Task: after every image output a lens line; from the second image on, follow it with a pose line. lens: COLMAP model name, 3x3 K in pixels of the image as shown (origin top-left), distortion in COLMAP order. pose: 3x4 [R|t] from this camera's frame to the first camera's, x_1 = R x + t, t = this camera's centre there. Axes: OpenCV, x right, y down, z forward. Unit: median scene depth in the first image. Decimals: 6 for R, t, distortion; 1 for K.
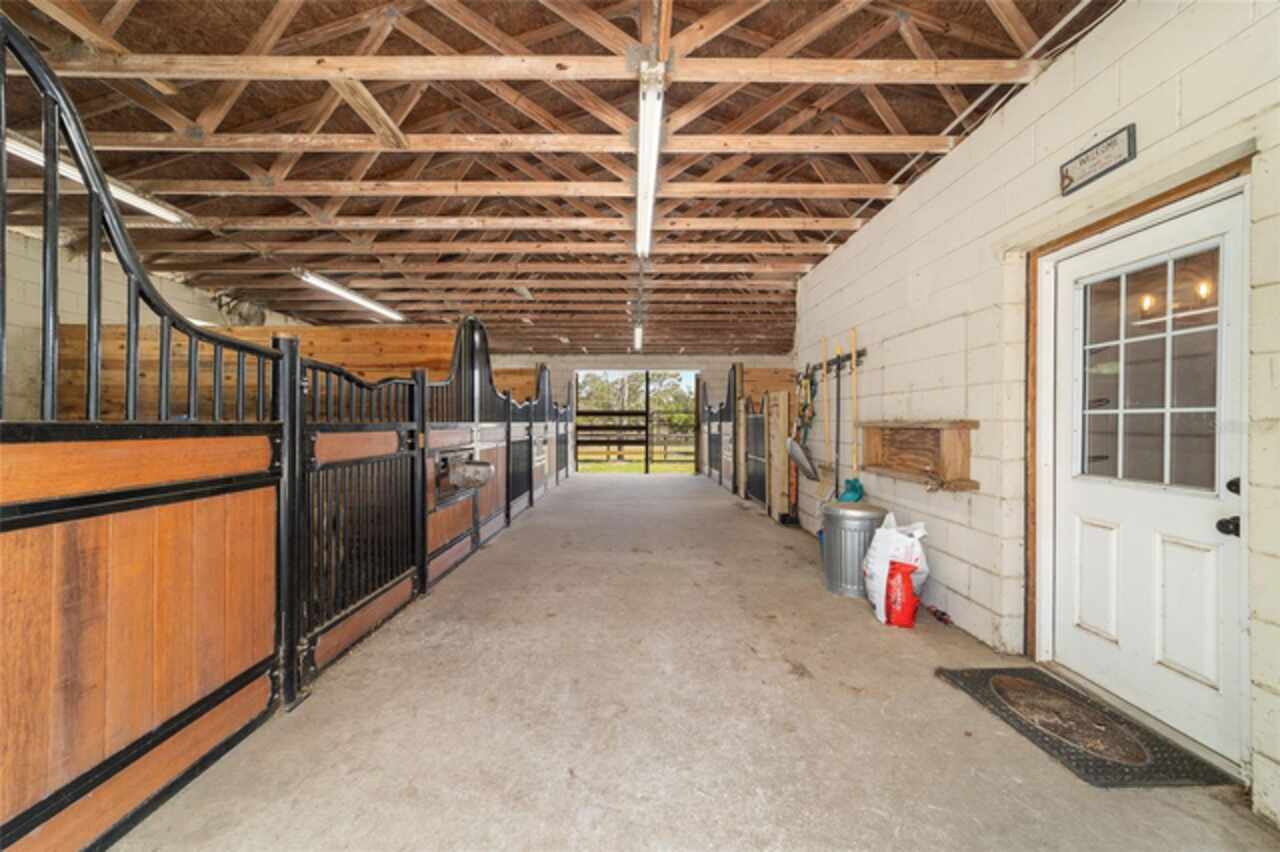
lens RADIAL K [[487.8, 0, 641.3], [0, 487.8, 423.4], [0, 0, 1]] dist [-0.002053, 0.000318]
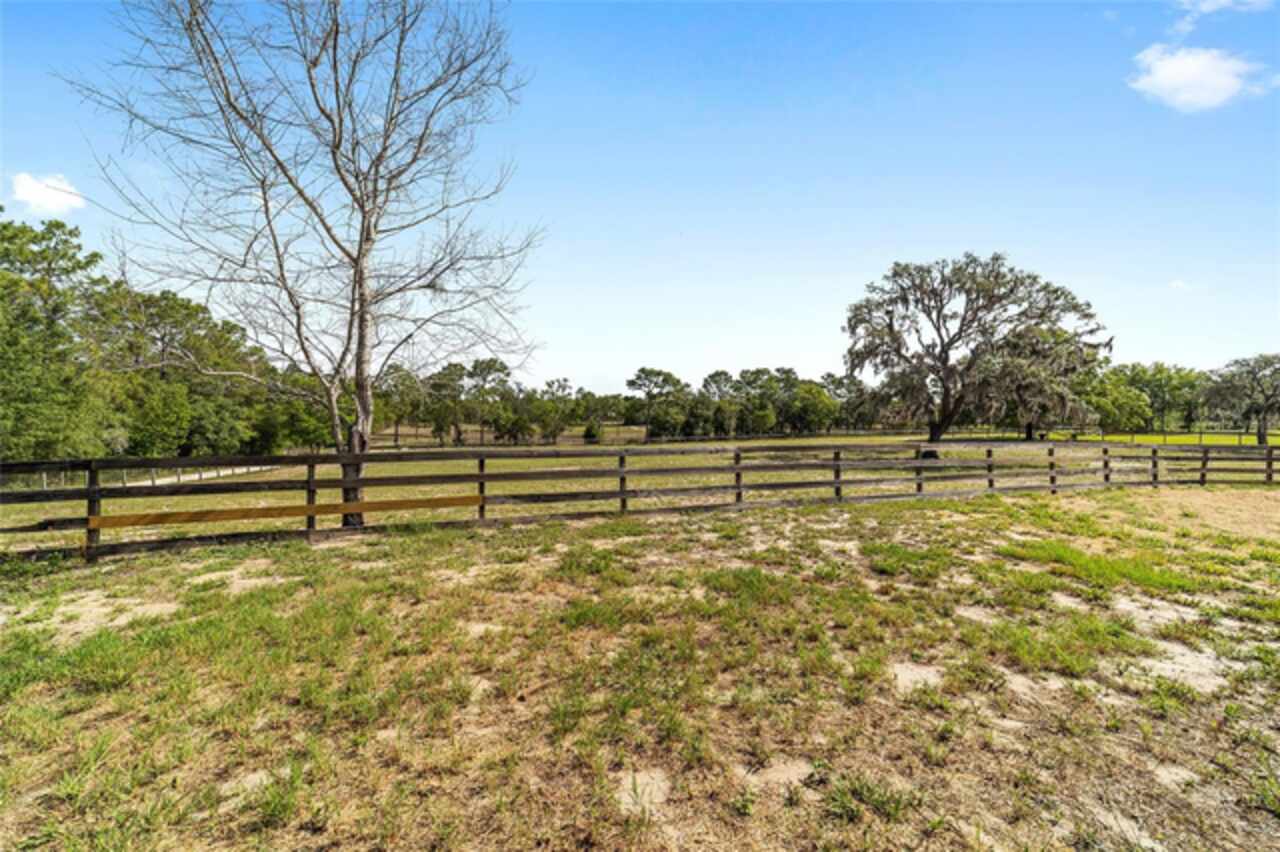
lens RADIAL K [[487.8, 0, 640.9], [0, 487.8, 426.4], [0, 0, 1]] dist [-0.002053, 0.000318]
pose [[0.940505, -0.004950, 0.339743, 0.006997], [0.003828, 0.999985, 0.003972, -0.000189], [-0.339757, -0.002435, 0.940510, 0.110929]]
